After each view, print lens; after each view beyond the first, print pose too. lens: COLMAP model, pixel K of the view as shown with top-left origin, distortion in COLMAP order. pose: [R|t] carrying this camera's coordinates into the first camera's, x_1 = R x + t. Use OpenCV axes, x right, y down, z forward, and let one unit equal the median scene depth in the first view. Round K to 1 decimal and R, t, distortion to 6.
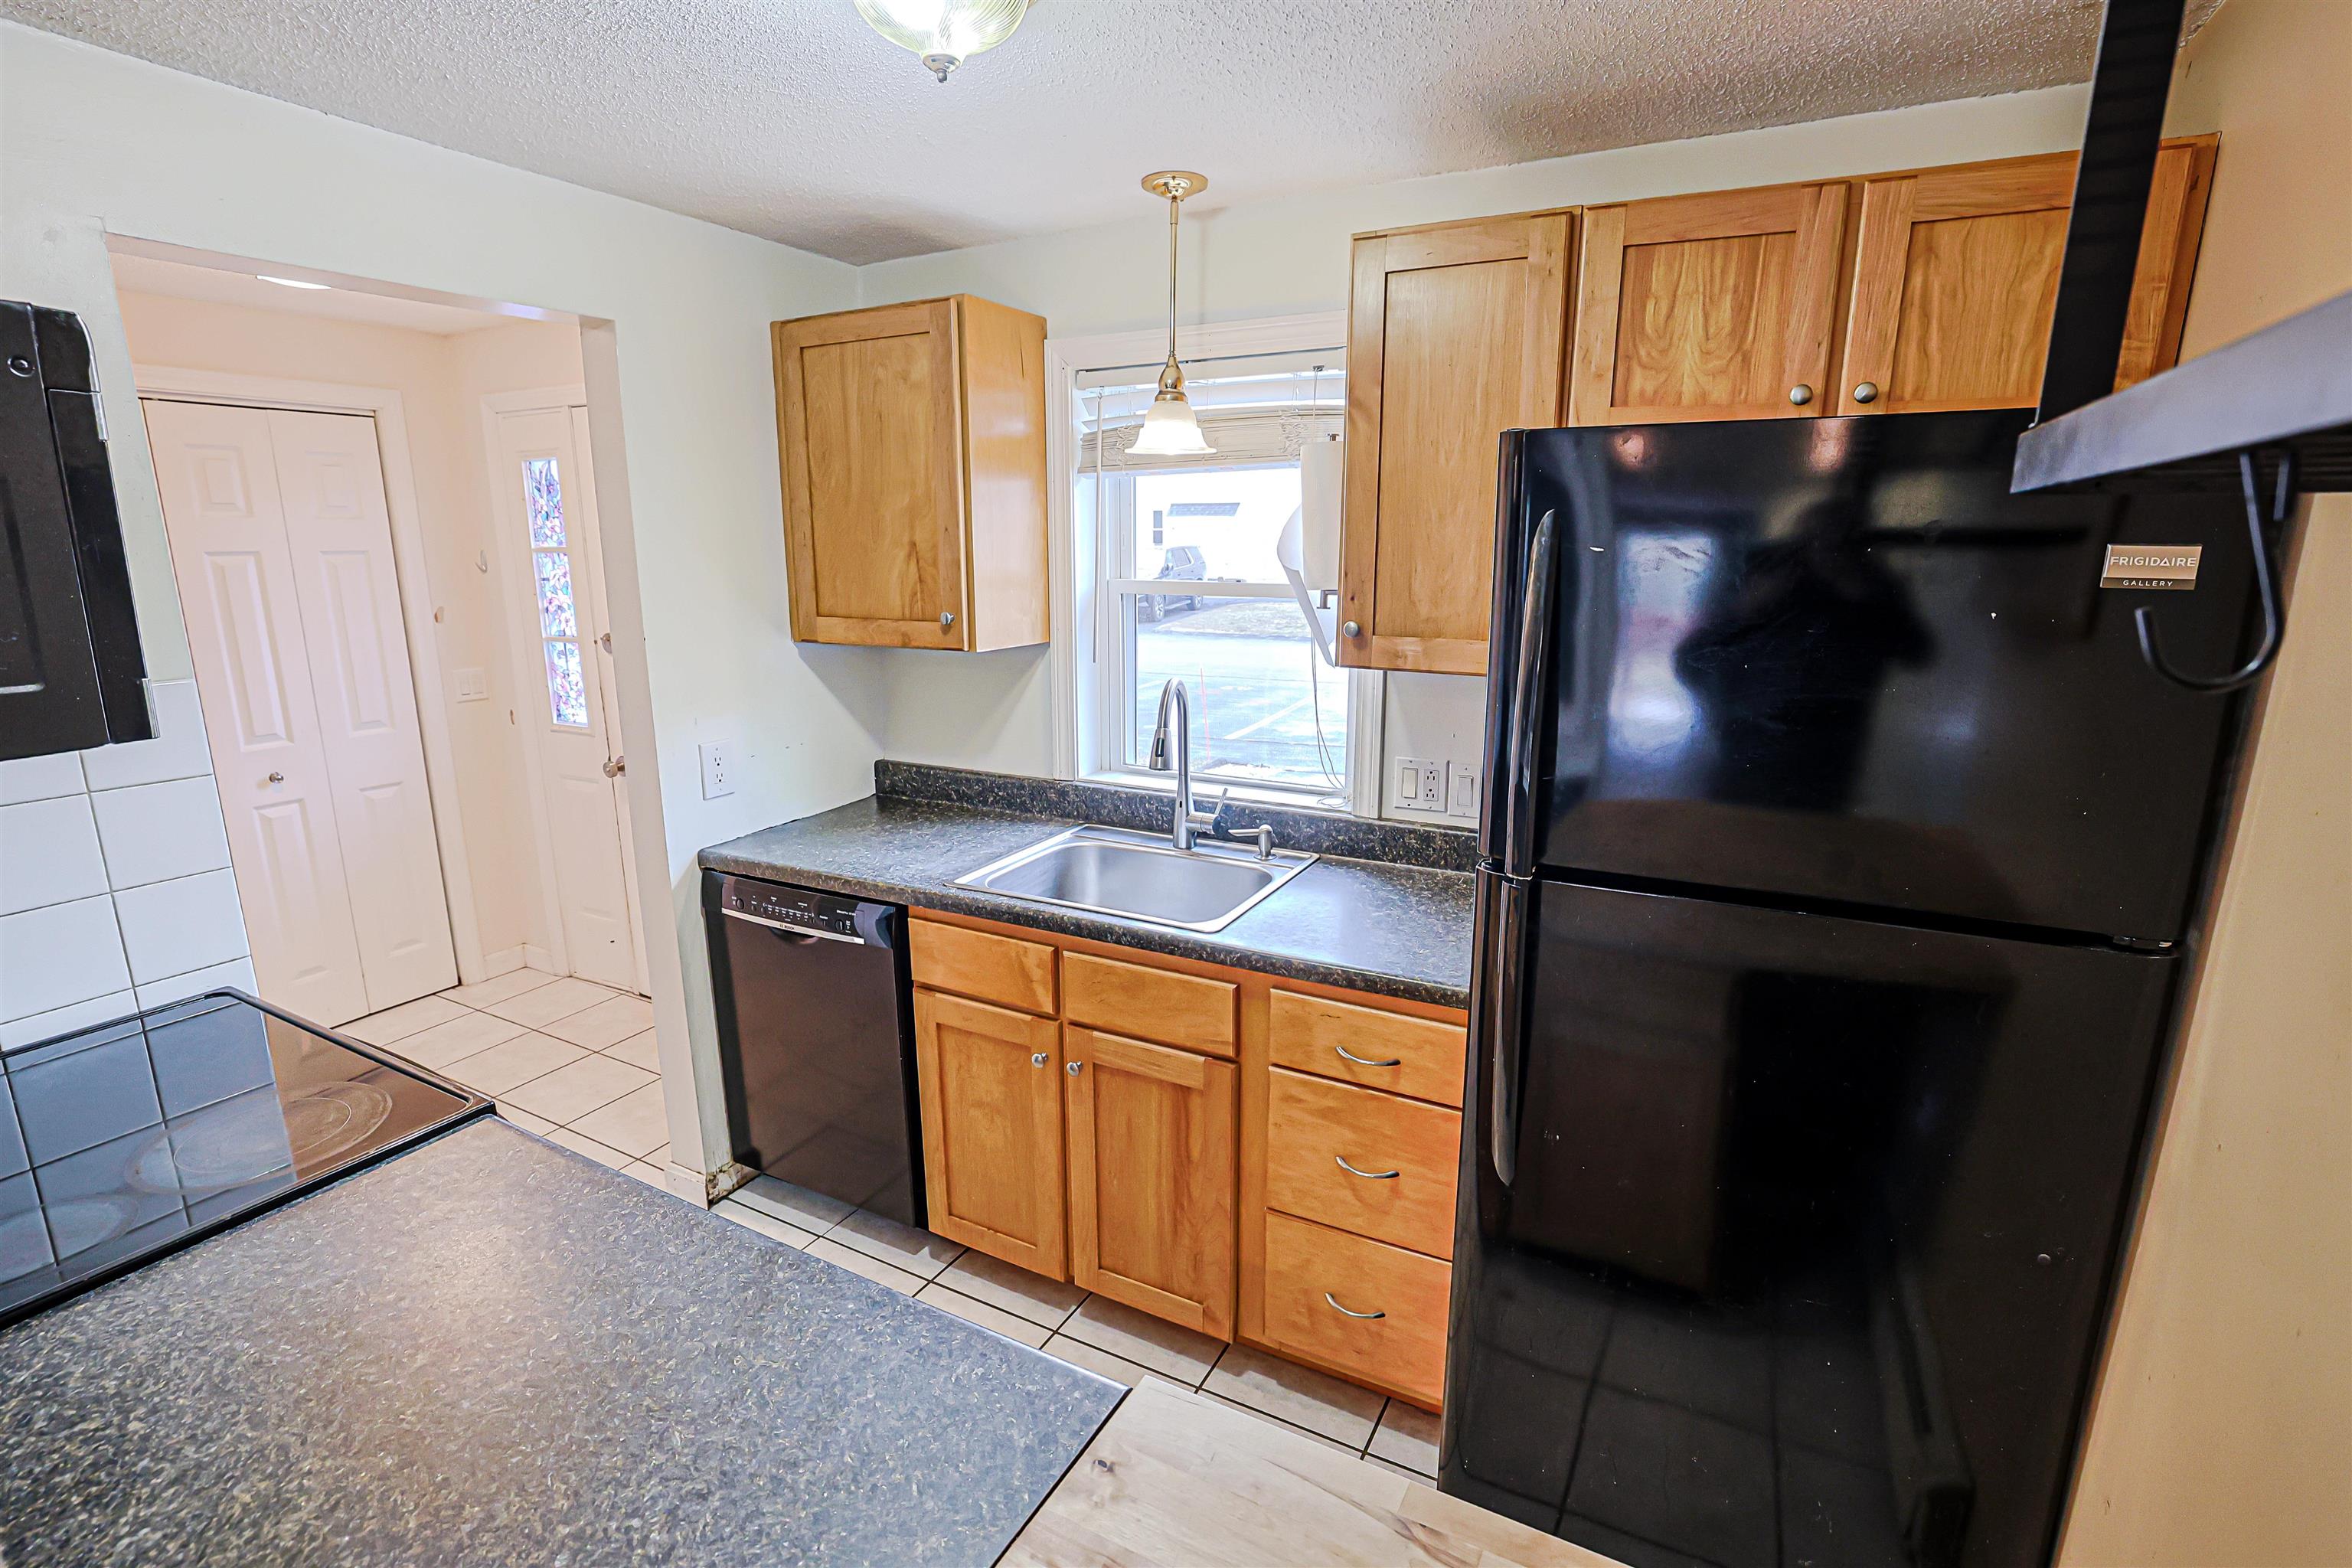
lens RADIAL K [[1084.9, 0, 1182.1], [0, 1084.9, 793.2], [0, 0, 1]] dist [-0.050428, 0.019137]
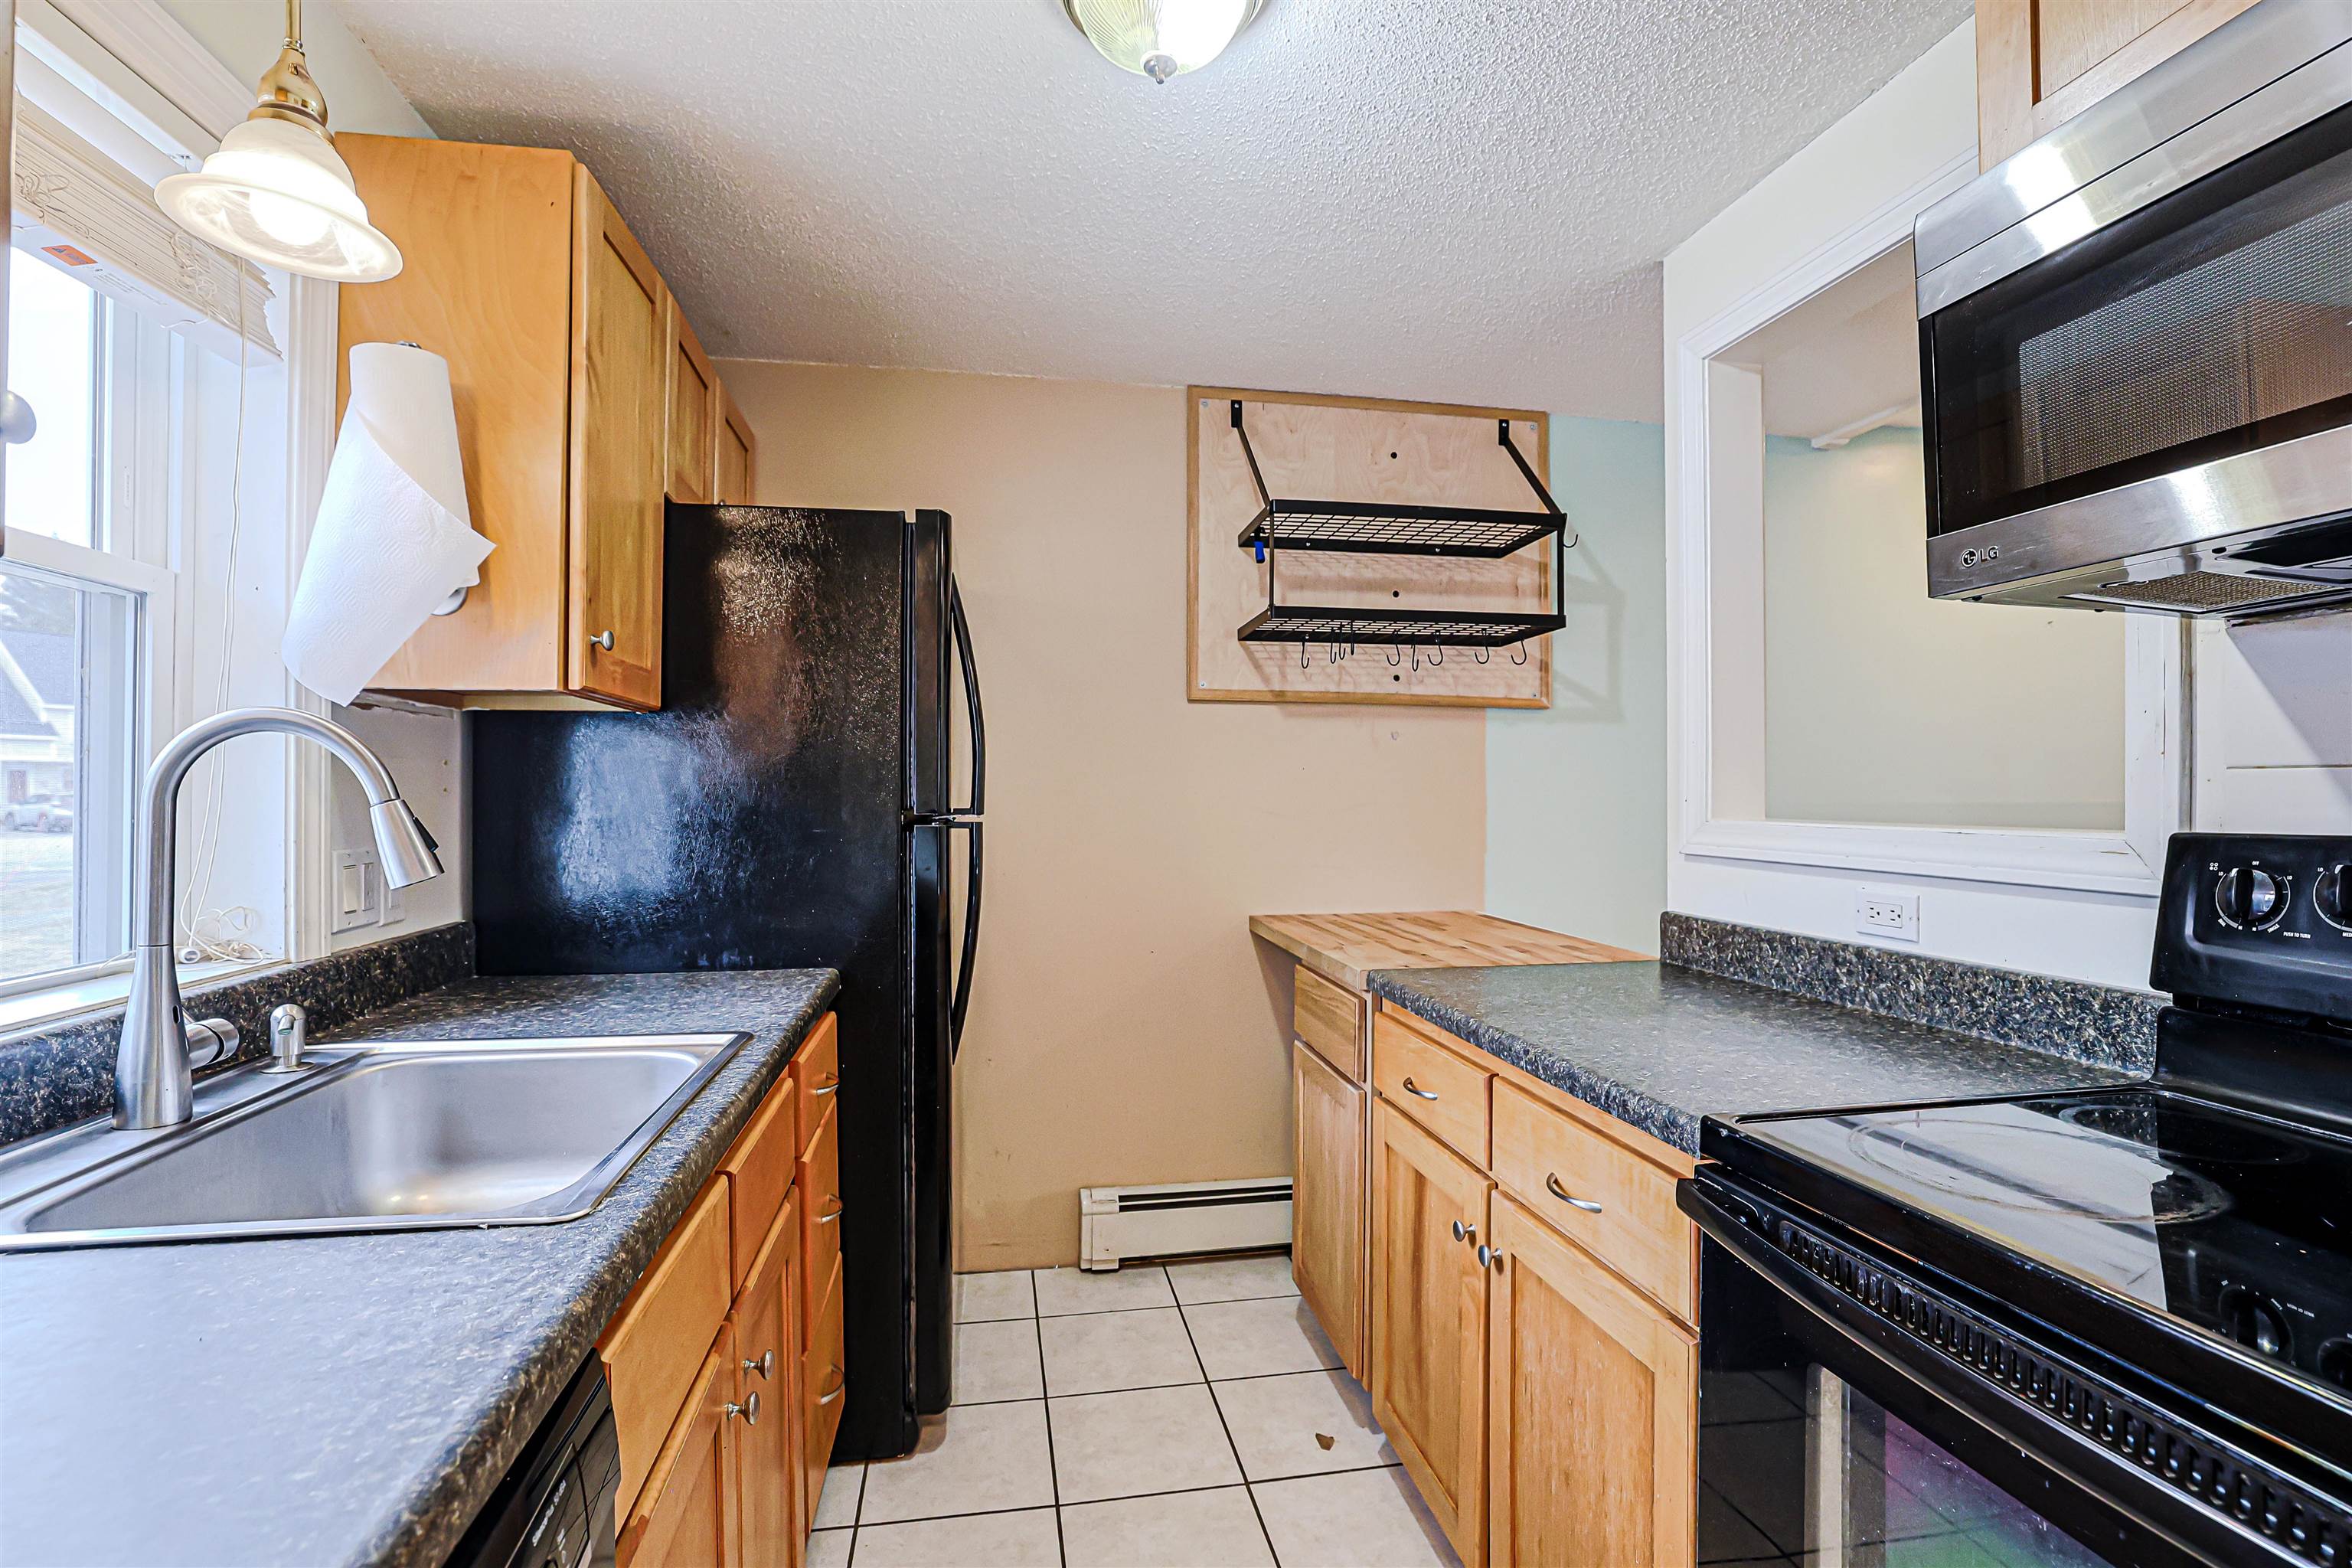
lens RADIAL K [[1084.9, 0, 1182.1], [0, 1084.9, 793.2], [0, 0, 1]] dist [-0.050428, 0.019137]
pose [[-0.618133, -0.002175, 0.786071, -0.648056], [0.175845, 0.974272, 0.140973, -0.070856], [-0.766153, 0.225367, -0.601847, 1.067192]]
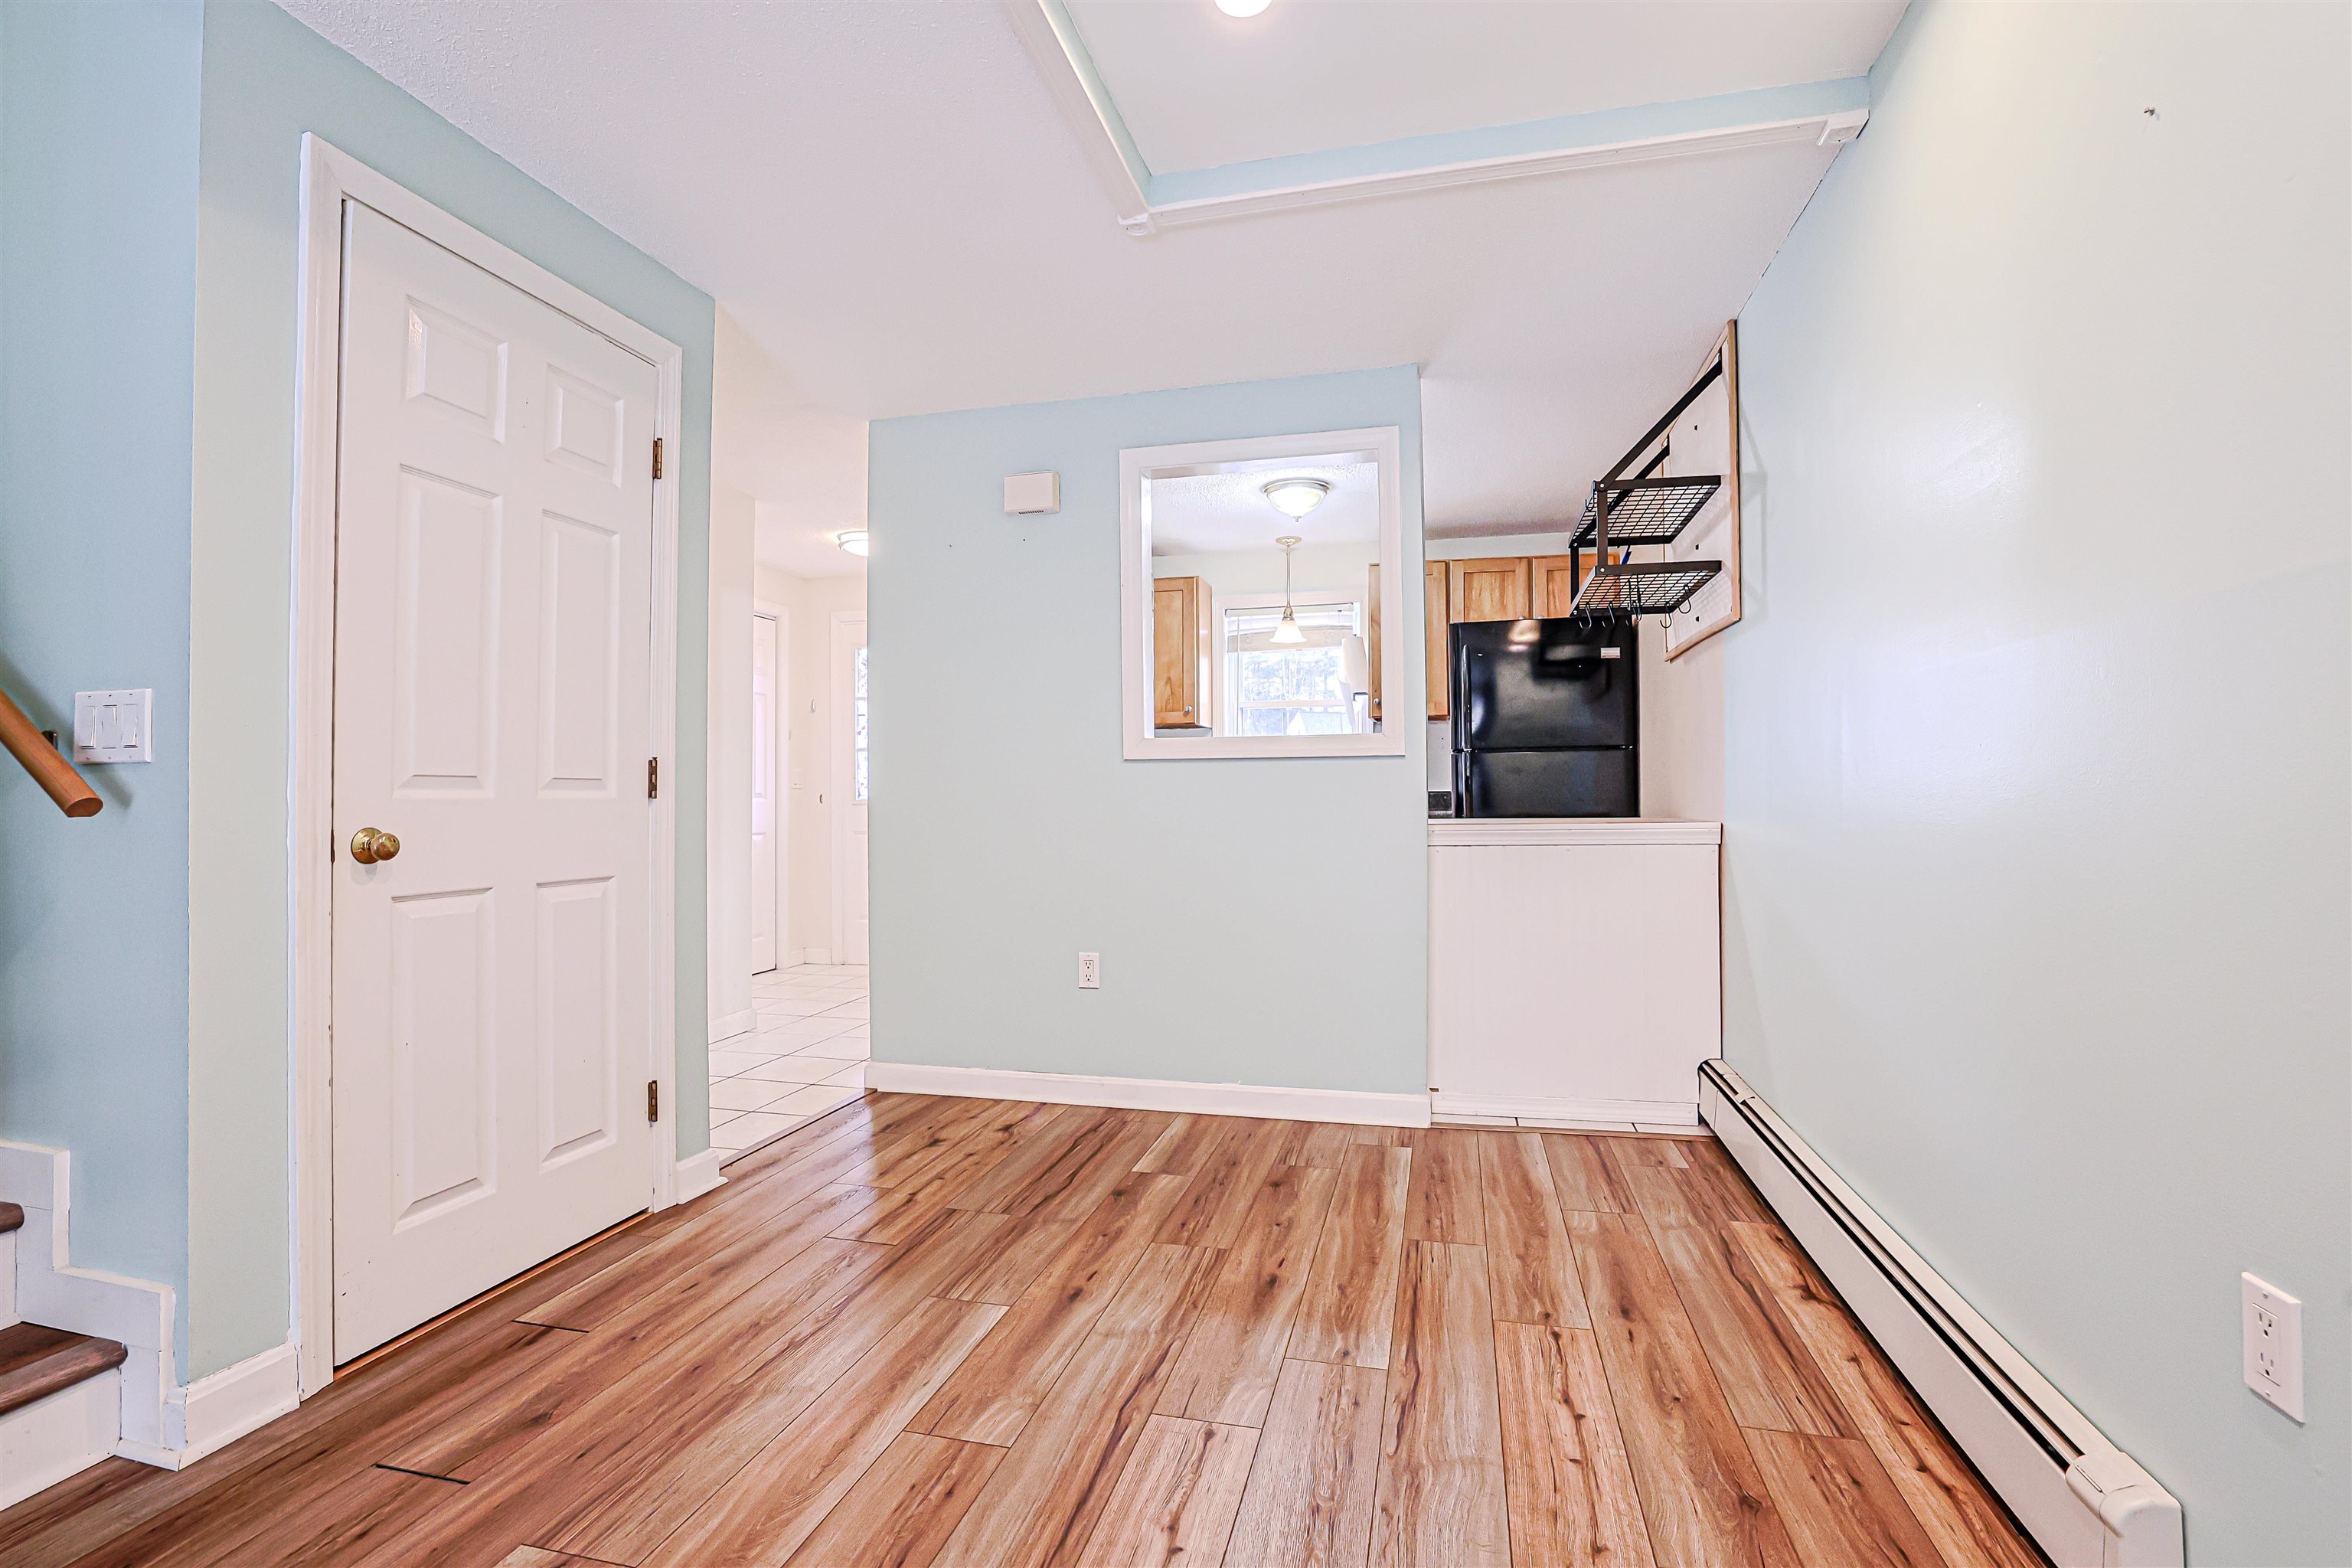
lens RADIAL K [[1081.0, 0, 1186.3], [0, 1081.0, 781.6], [0, 0, 1]] dist [-0.047413, 0.017330]
pose [[0.970839, -0.003166, 0.239712, -0.835798], [0.061199, 0.970056, -0.235046, 0.566672], [-0.231790, 0.242862, 0.941961, -1.200155]]
